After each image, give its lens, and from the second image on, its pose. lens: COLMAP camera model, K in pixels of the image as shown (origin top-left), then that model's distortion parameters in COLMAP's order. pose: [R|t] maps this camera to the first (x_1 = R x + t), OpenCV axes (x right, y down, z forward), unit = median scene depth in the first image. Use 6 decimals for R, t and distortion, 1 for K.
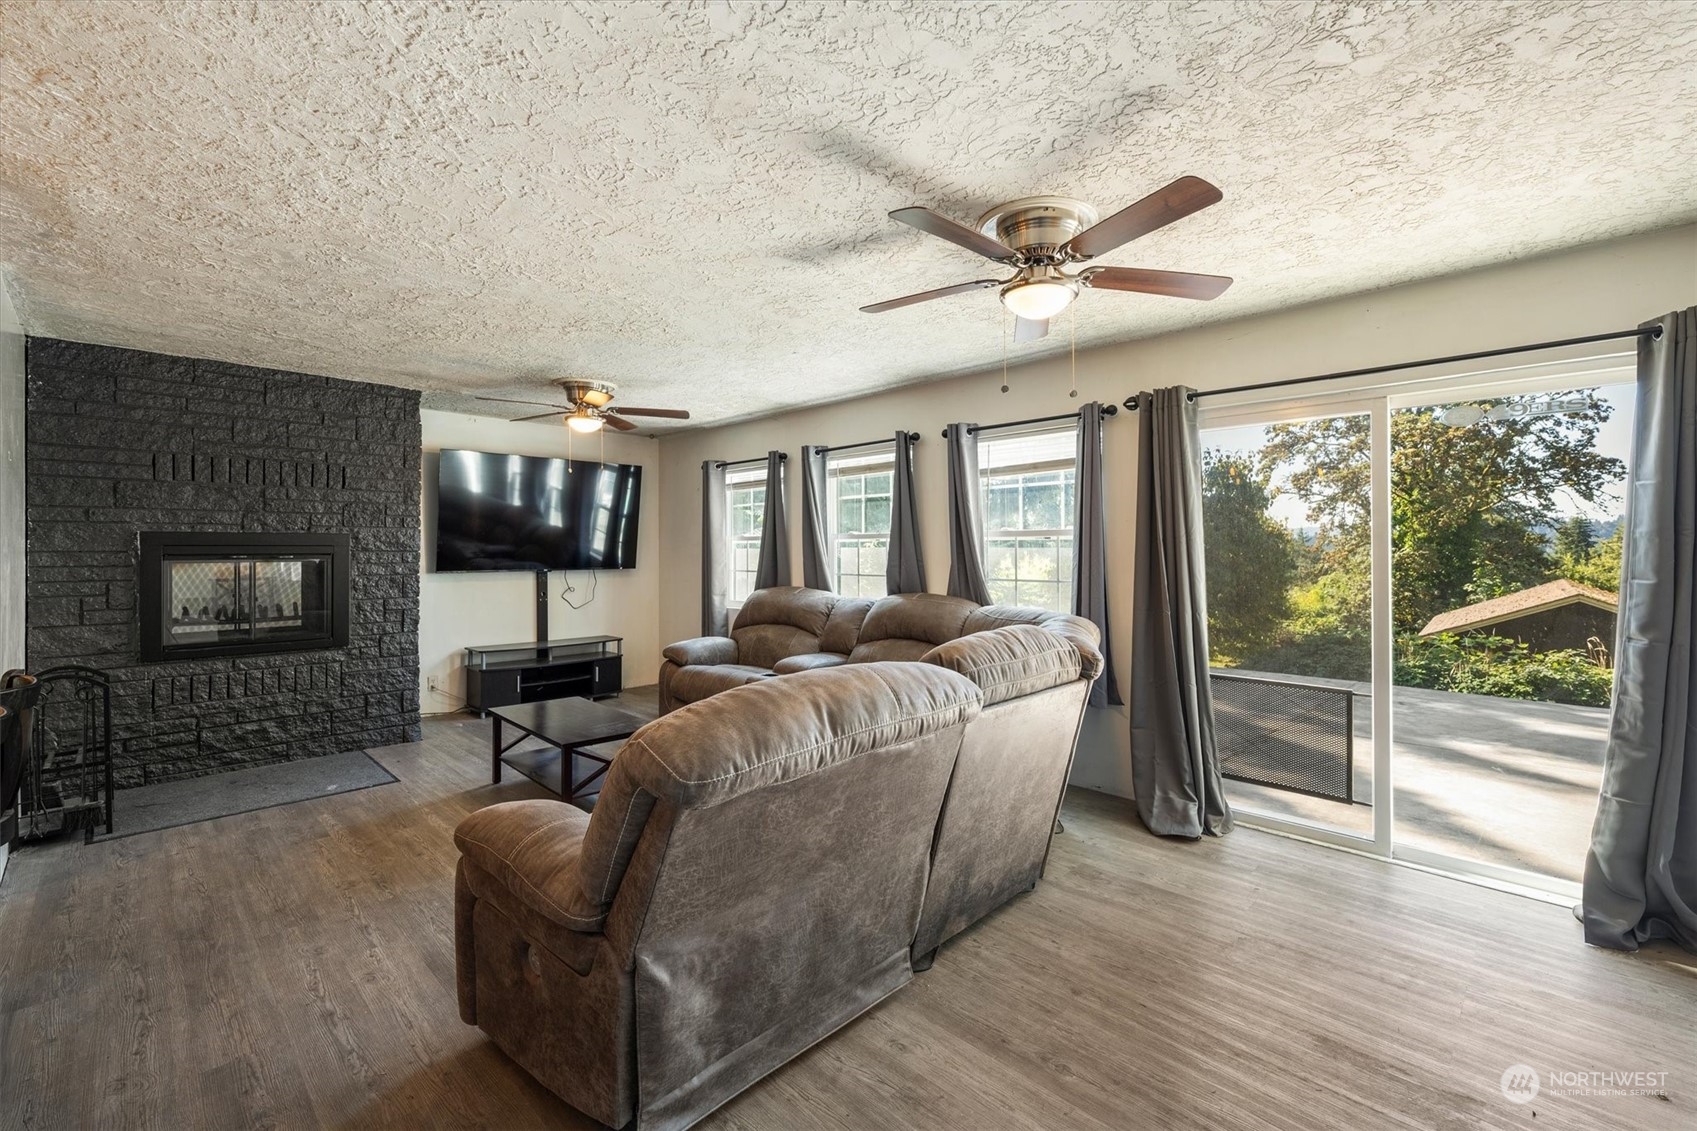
lens RADIAL K [[724.2, 0, 838.0], [0, 724.2, 553.2], [0, 0, 1]] dist [-0.002548, -0.000260]
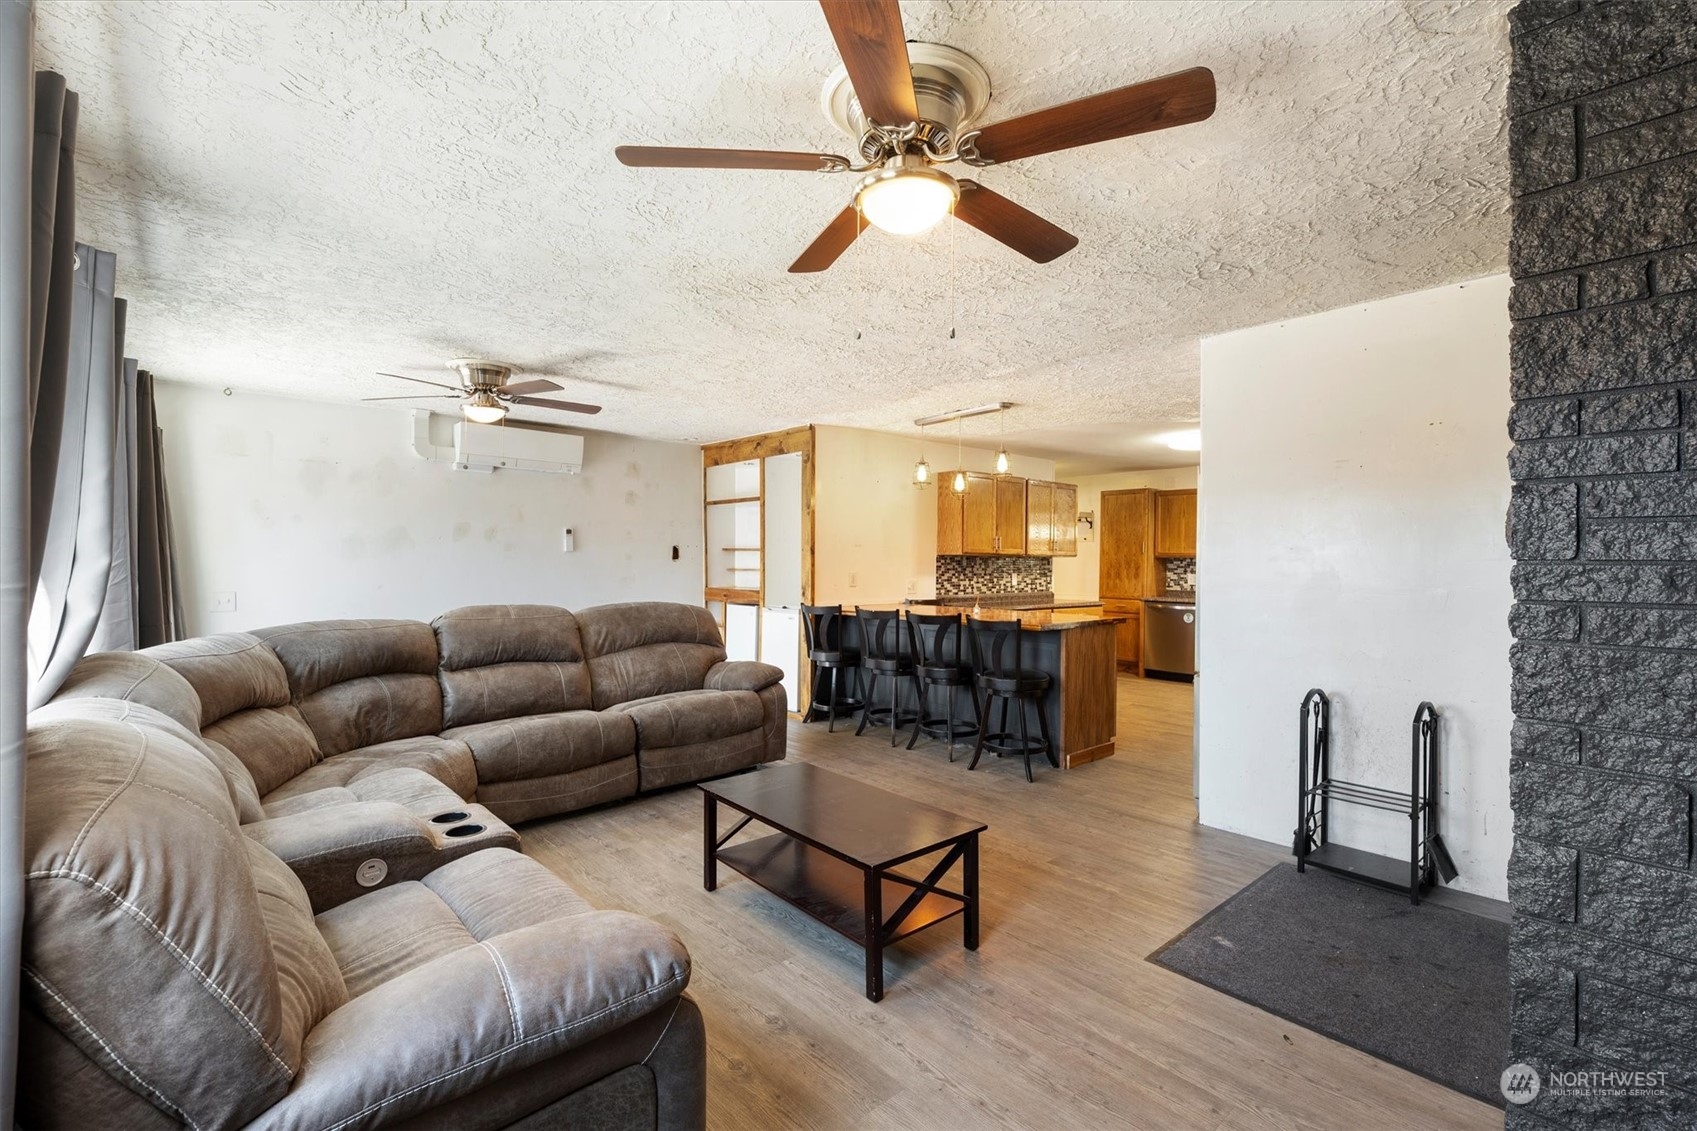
lens RADIAL K [[747.0, 0, 856.1], [0, 747.0, 558.0], [0, 0, 1]] dist [-0.001107, -0.000016]
pose [[-0.999309, -0.004787, 0.036870, -0.457477], [-0.004798, 0.999988, -0.000211, -0.004656], [-0.036869, -0.000388, -0.999320, 1.864312]]
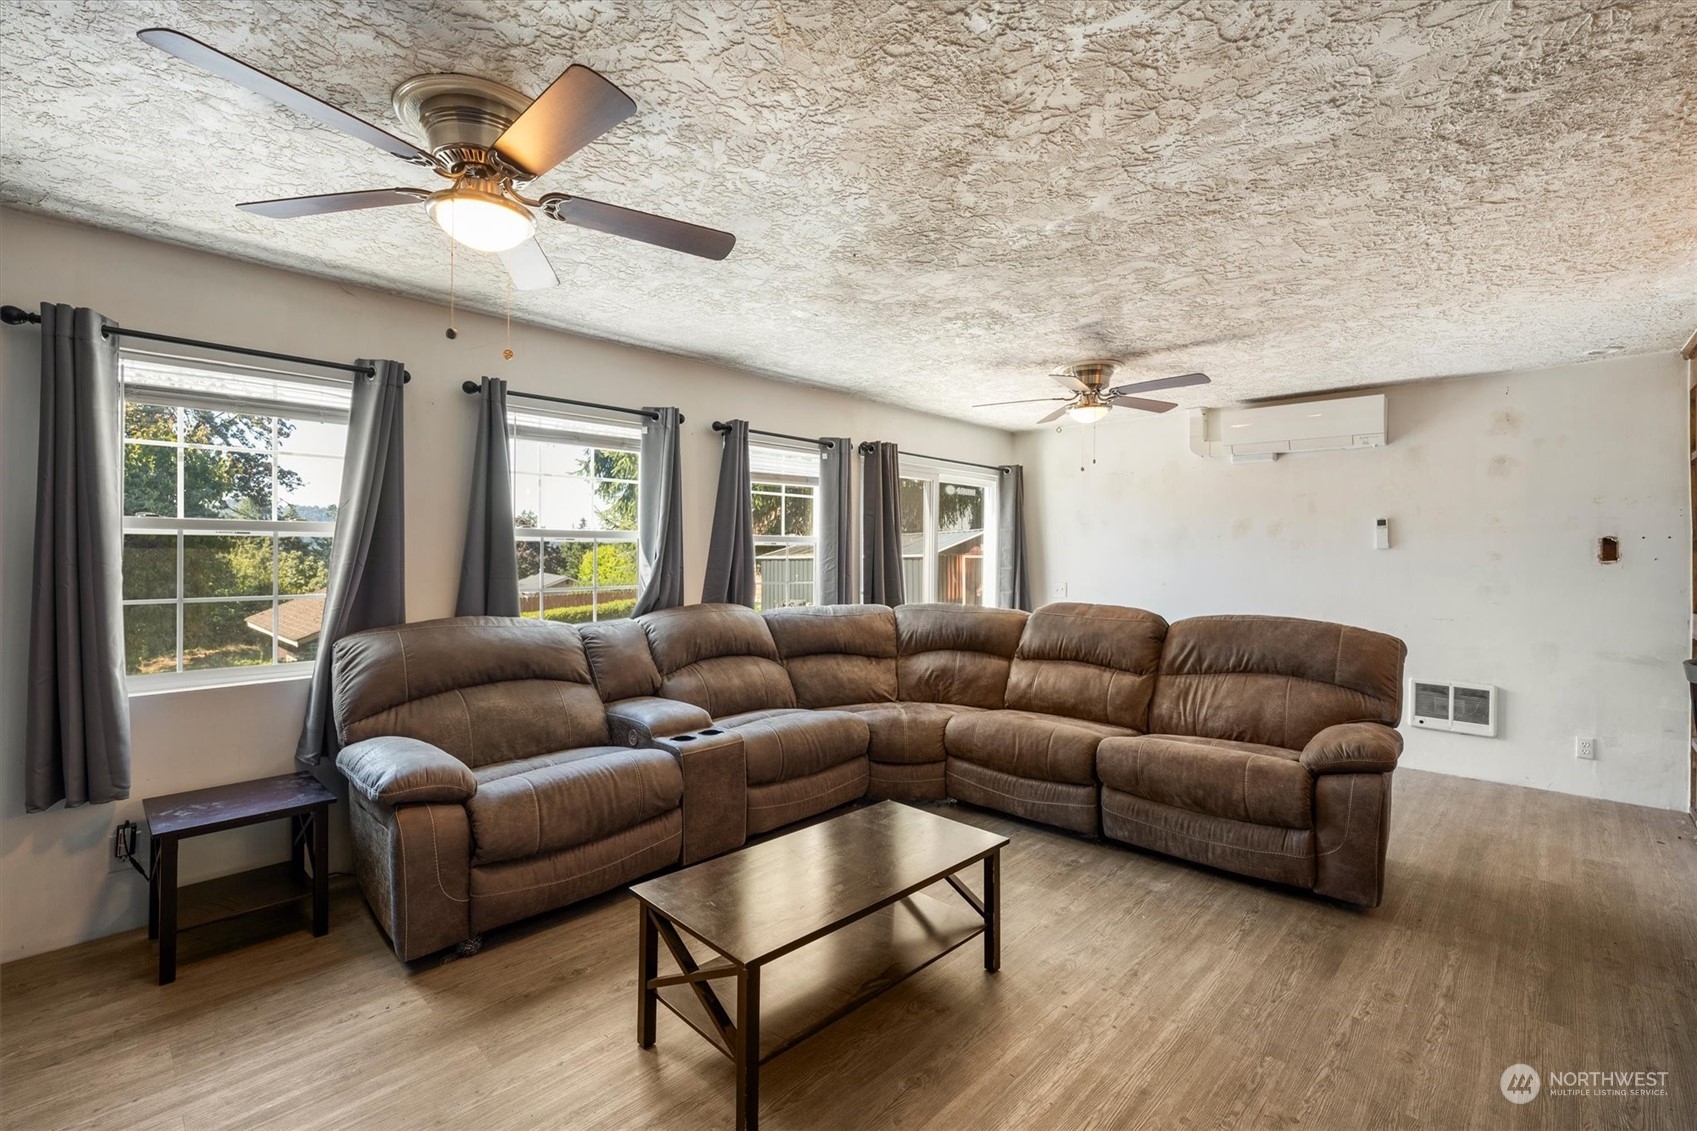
lens RADIAL K [[747.0, 0, 856.1], [0, 747.0, 558.0], [0, 0, 1]] dist [-0.001107, -0.000016]
pose [[-0.030205, -0.009113, 0.999502, -1.022694], [-0.003295, 0.999954, 0.009018, -0.010206], [-0.999538, -0.003021, -0.030233, 1.099395]]
